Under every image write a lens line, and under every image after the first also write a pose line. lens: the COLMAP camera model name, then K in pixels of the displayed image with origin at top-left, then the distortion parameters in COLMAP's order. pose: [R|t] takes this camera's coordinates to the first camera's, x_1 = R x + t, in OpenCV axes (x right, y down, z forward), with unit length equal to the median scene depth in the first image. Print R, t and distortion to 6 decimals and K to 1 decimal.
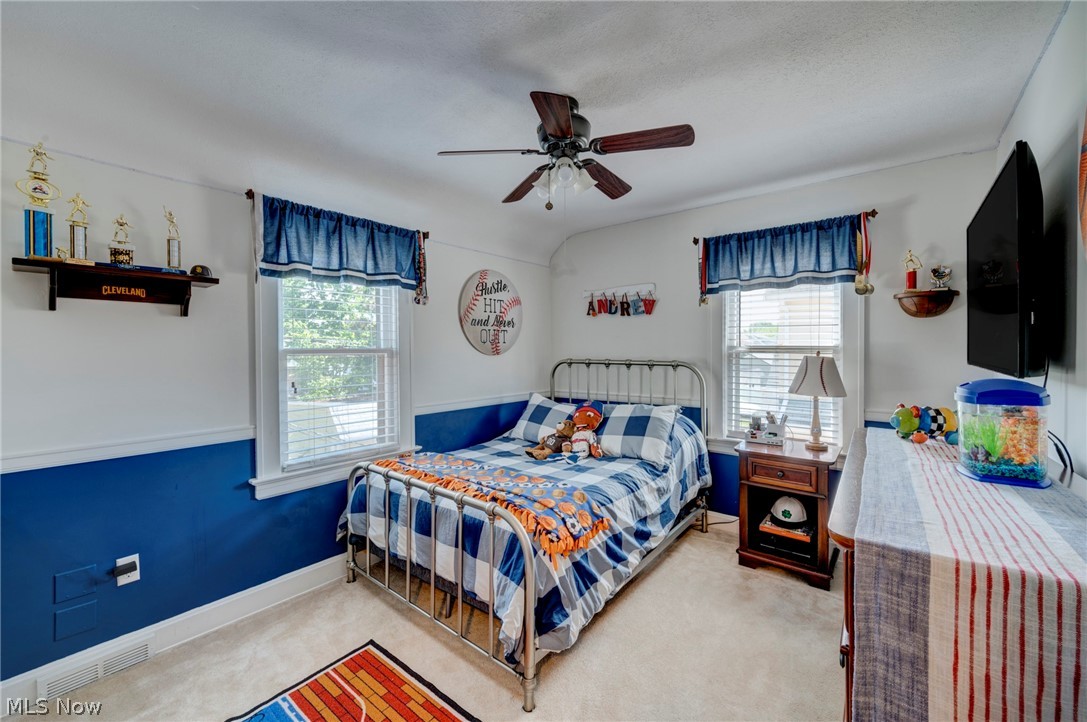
lens RADIAL K [[435.1, 0, 543.3], [0, 435.1, 358.6], [0, 0, 1]] dist [0.001224, 0.000296]
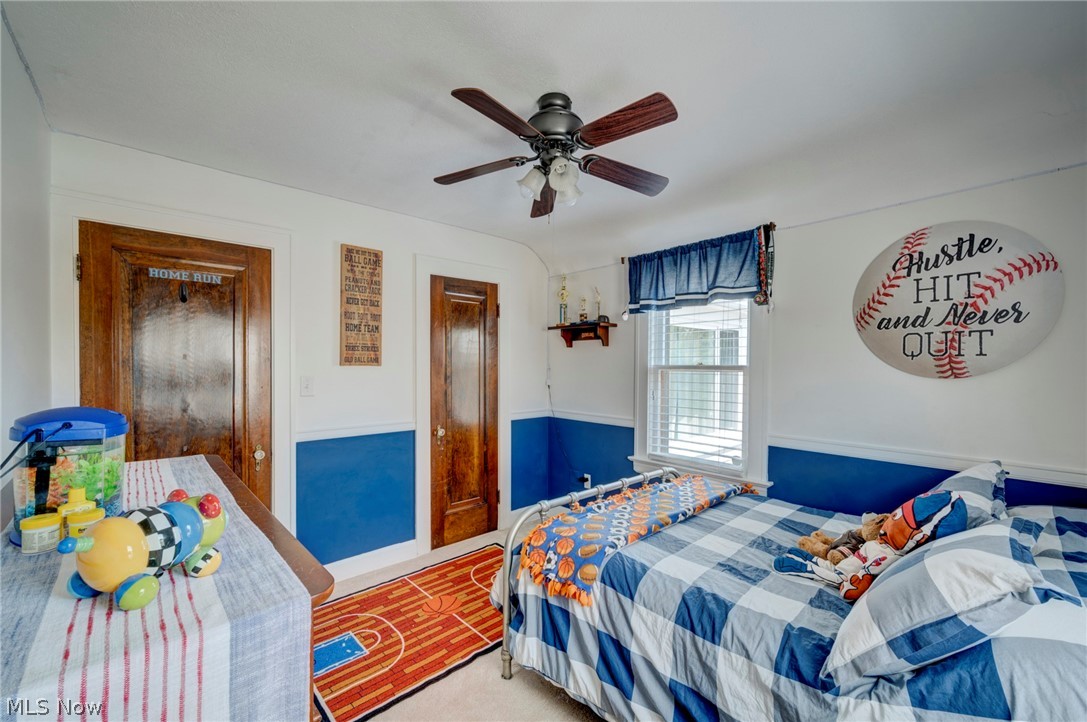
lens RADIAL K [[455.4, 0, 543.5], [0, 455.4, 361.0], [0, 0, 1]] dist [0.000634, 0.000114]
pose [[-0.181700, 0.001051, -0.983353, 0.569595], [-0.017177, 0.999843, 0.004243, -0.024809], [0.983204, 0.017662, -0.181653, 0.645028]]
